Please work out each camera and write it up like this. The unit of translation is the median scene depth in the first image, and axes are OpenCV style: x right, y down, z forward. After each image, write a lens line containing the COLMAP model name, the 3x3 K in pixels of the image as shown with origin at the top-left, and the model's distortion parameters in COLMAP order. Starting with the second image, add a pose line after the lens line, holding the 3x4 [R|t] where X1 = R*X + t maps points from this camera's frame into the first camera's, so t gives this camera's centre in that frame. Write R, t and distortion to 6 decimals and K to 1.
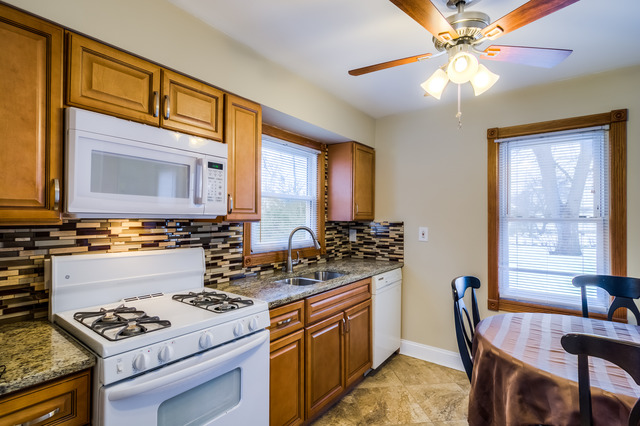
lens RADIAL K [[312.4, 0, 317.1], [0, 312.4, 215.0], [0, 0, 1]] dist [0.001610, 0.000447]
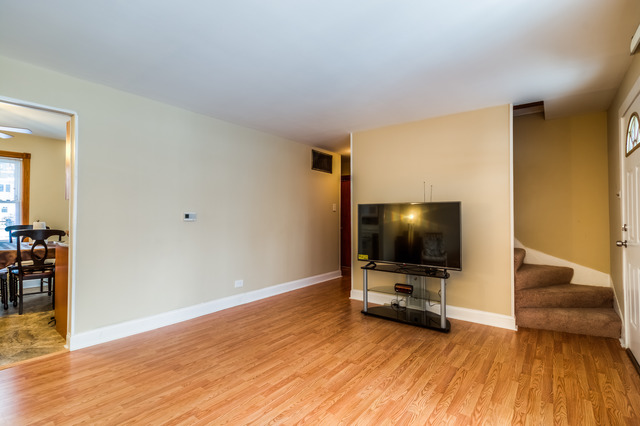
lens RADIAL K [[298.8, 0, 317.9], [0, 298.8, 213.5], [0, 0, 1]] dist [-0.015746, -0.000290]
pose [[0.020884, 0.002706, 0.999778, -1.105184], [-0.018923, 0.999818, -0.002310, 0.061687], [-0.999603, -0.018870, 0.020932, -1.142824]]
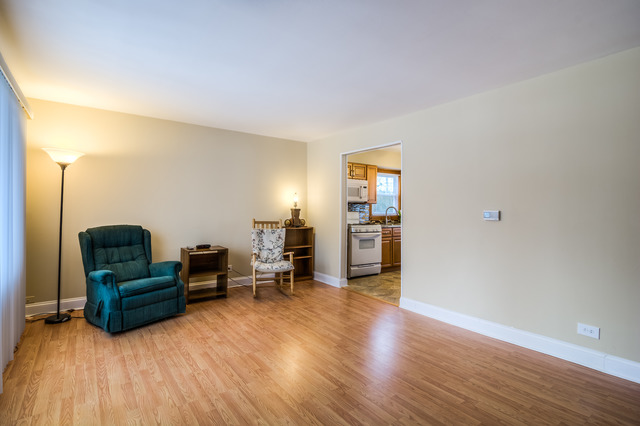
lens RADIAL K [[318.6, 0, 313.7], [0, 318.6, 209.9], [0, 0, 1]] dist [0.001693, -0.000234]
pose [[0.954630, -0.002018, -0.297786, 0.150623], [0.007132, 0.999845, 0.016087, 0.025793], [0.297708, -0.017481, 0.954497, -2.073725]]
